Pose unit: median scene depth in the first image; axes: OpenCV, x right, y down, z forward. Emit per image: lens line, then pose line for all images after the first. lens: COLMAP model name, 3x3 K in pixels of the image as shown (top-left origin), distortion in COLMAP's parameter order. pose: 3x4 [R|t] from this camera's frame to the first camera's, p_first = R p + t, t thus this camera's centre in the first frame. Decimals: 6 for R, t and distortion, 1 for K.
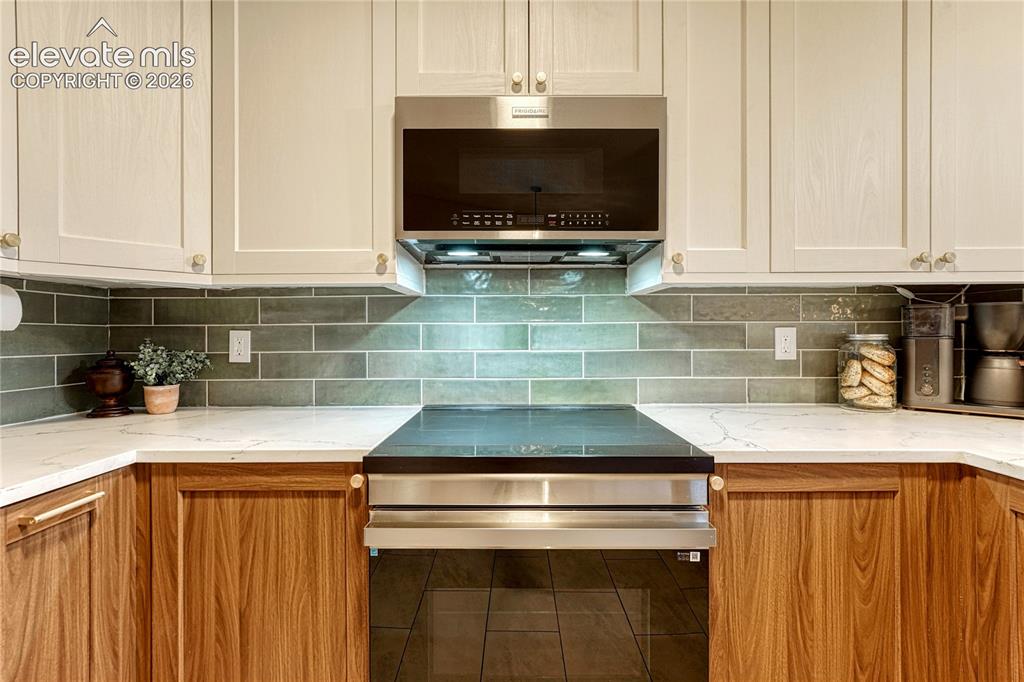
lens RADIAL K [[449.8, 0, 509.7], [0, 449.8, 334.4], [0, 0, 1]] dist [-0.004511, -0.000365]
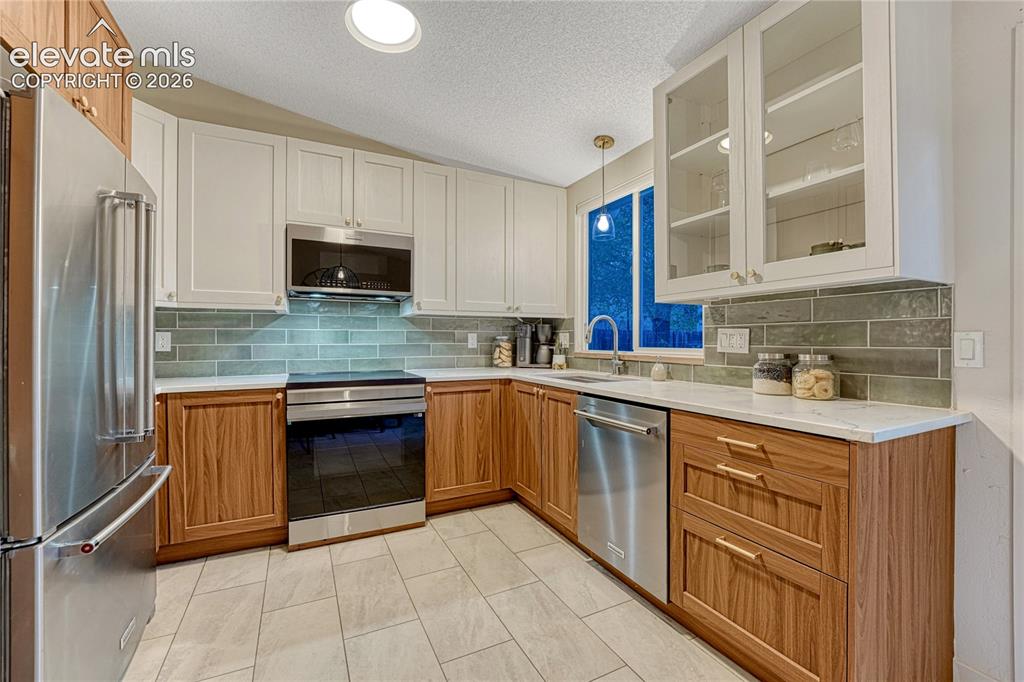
lens RADIAL K [[419.3, 0, 515.3], [0, 419.3, 340.8], [0, 0, 1]] dist [-0.013947, -0.000096]
pose [[0.885291, 0.001373, 0.465035, -0.179833], [-0.000830, 0.999999, -0.001373, 0.027161], [-0.465036, 0.000830, 0.885291, -1.039668]]
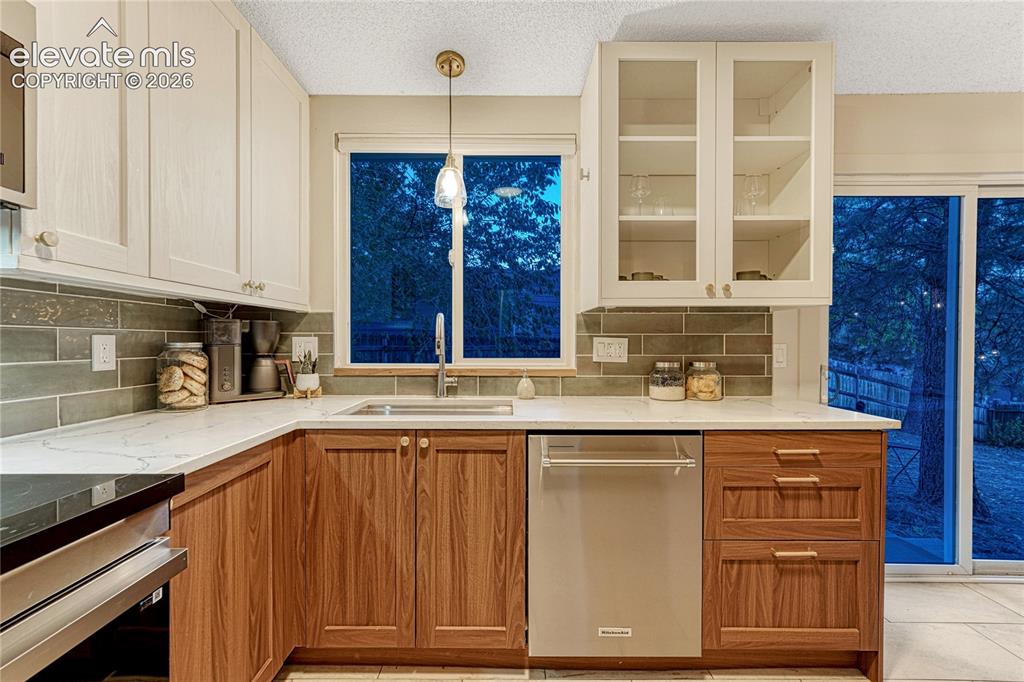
lens RADIAL K [[423.2, 0, 510.2], [0, 423.2, 345.5], [0, 0, 1]] dist [0.001150, 0.000712]
pose [[-0.010682, -0.006866, 0.999919, -0.279084], [0.000685, 0.999976, 0.006874, 0.000275], [-0.999943, 0.000758, -0.010677, 0.210880]]
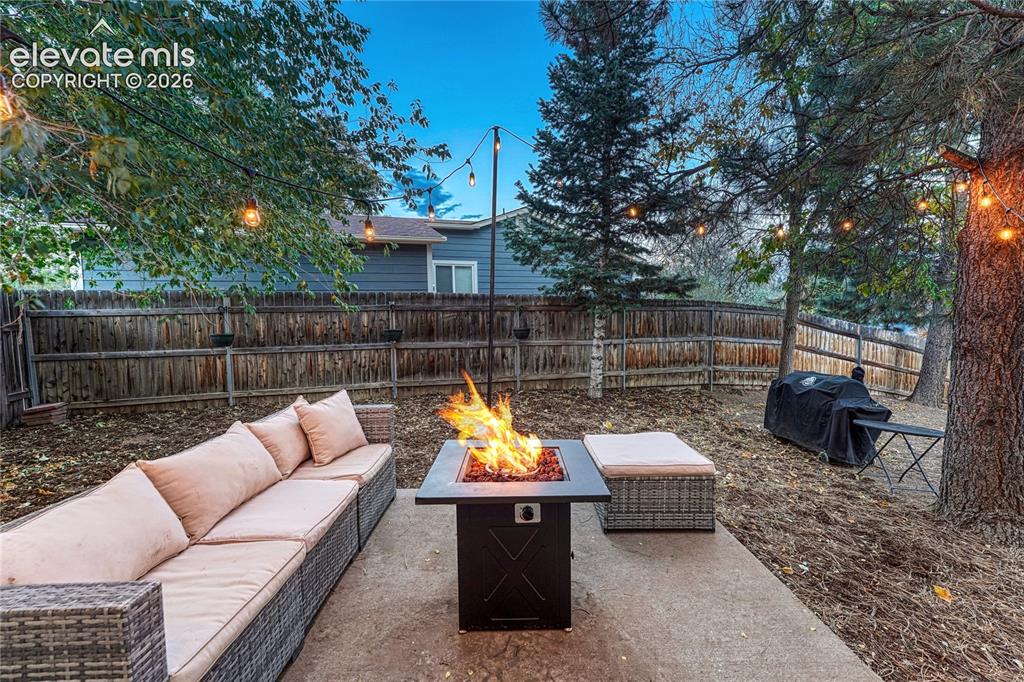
lens RADIAL K [[427.0, 0, 512.0], [0, 427.0, 341.0], [0, 0, 1]] dist [0.000147, 0.000083]
pose [[-0.005167, -0.060048, 0.998182, 1.151507], [0.022086, 0.997945, 0.060148, 0.201724], [-0.999743, 0.022357, -0.003830, -1.097633]]
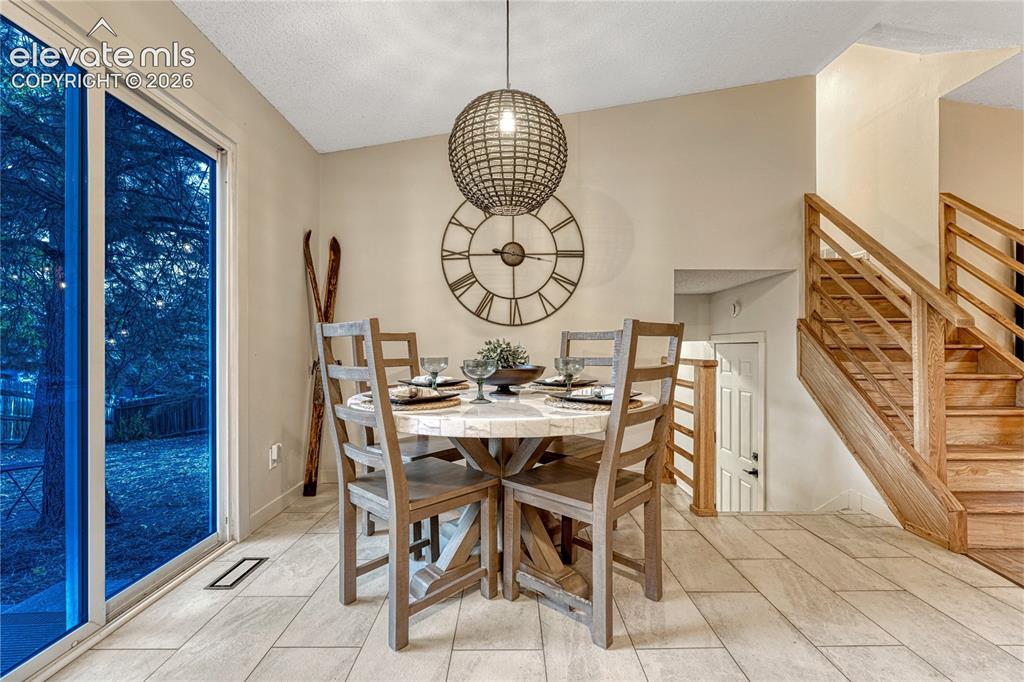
lens RADIAL K [[443.7, 0, 511.1], [0, 443.7, 350.1], [0, 0, 1]] dist [-0.002585, -0.000296]
pose [[-0.999867, 0.002466, -0.016152, 0.189857], [0.002370, 0.999979, 0.005964, 0.135848], [0.016166, 0.005925, -0.999852, -0.305890]]
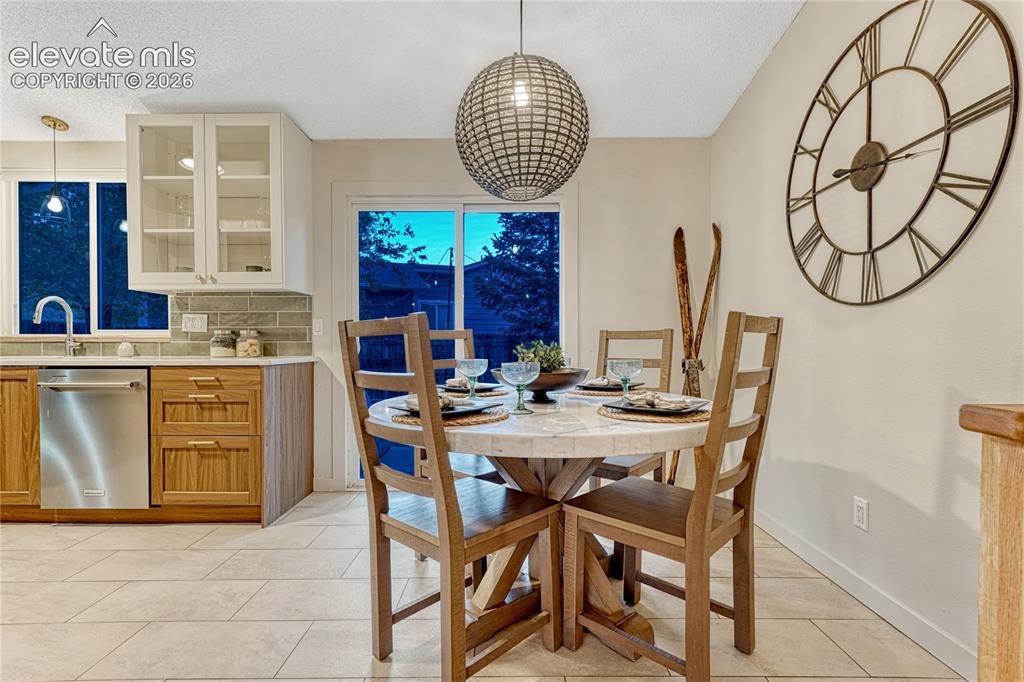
lens RADIAL K [[466.6, 0, 507.6], [0, 466.6, 346.5], [0, 0, 1]] dist [-0.001155, -0.000253]
pose [[-0.006802, -0.003430, 0.999971, -1.034983], [0.002680, 0.999990, 0.003448, 0.128616], [-0.999973, 0.002703, -0.006793, -1.560868]]
